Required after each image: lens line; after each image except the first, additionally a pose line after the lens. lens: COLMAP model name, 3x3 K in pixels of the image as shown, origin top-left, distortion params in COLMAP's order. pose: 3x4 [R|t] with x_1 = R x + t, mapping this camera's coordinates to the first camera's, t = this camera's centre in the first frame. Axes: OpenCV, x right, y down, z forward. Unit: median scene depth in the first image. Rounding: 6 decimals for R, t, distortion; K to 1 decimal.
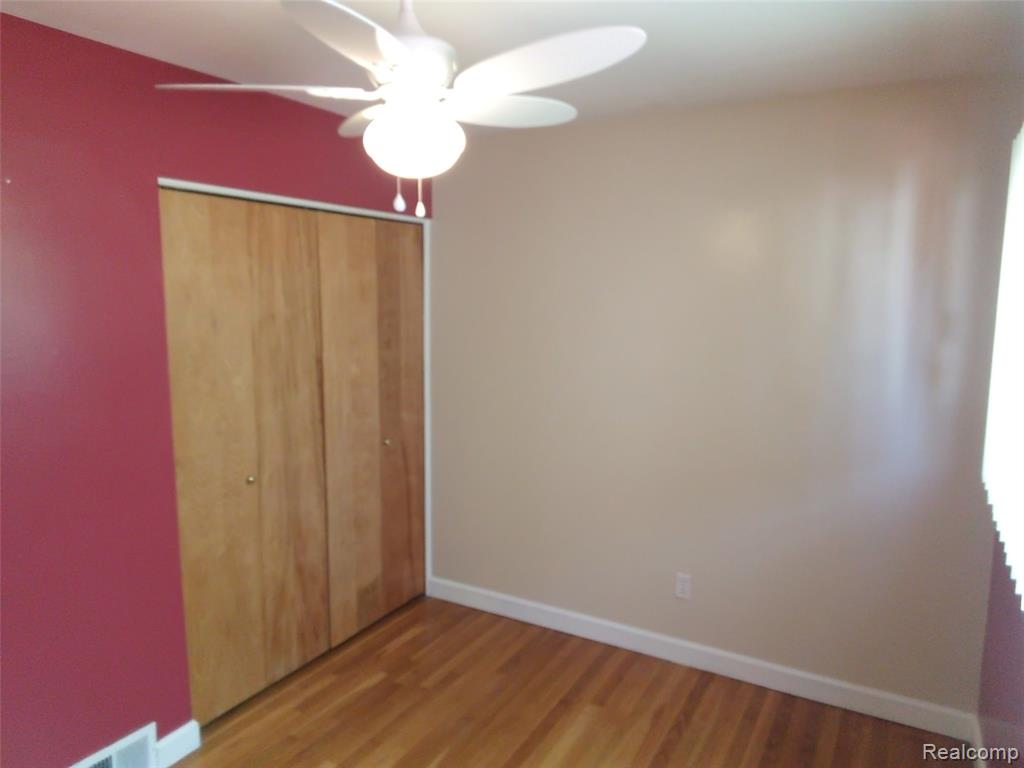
lens RADIAL K [[713.1, 0, 513.9], [0, 713.1, 381.0], [0, 0, 1]] dist [0.076557, -0.105223]
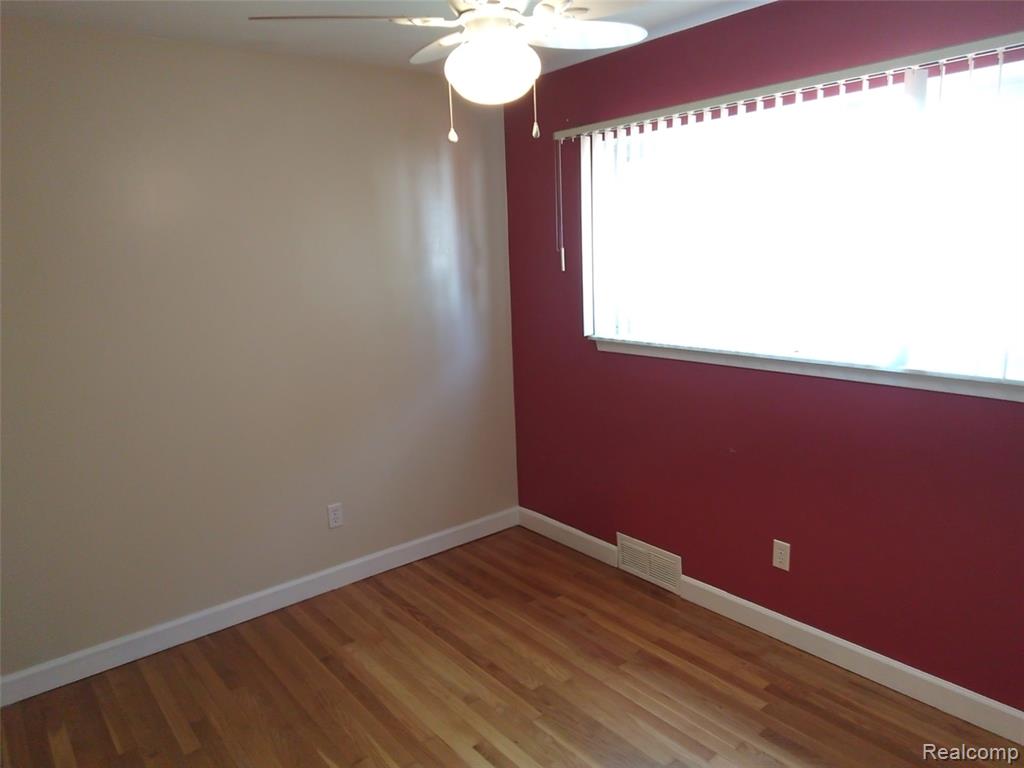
lens RADIAL K [[713.1, 0, 513.9], [0, 713.1, 381.0], [0, 0, 1]] dist [0.076557, -0.105223]
pose [[0.364995, -0.201875, 0.908859, -0.663208], [0.158117, 0.975468, 0.153171, -0.038094], [-0.917484, 0.087800, 0.387961, 0.351261]]
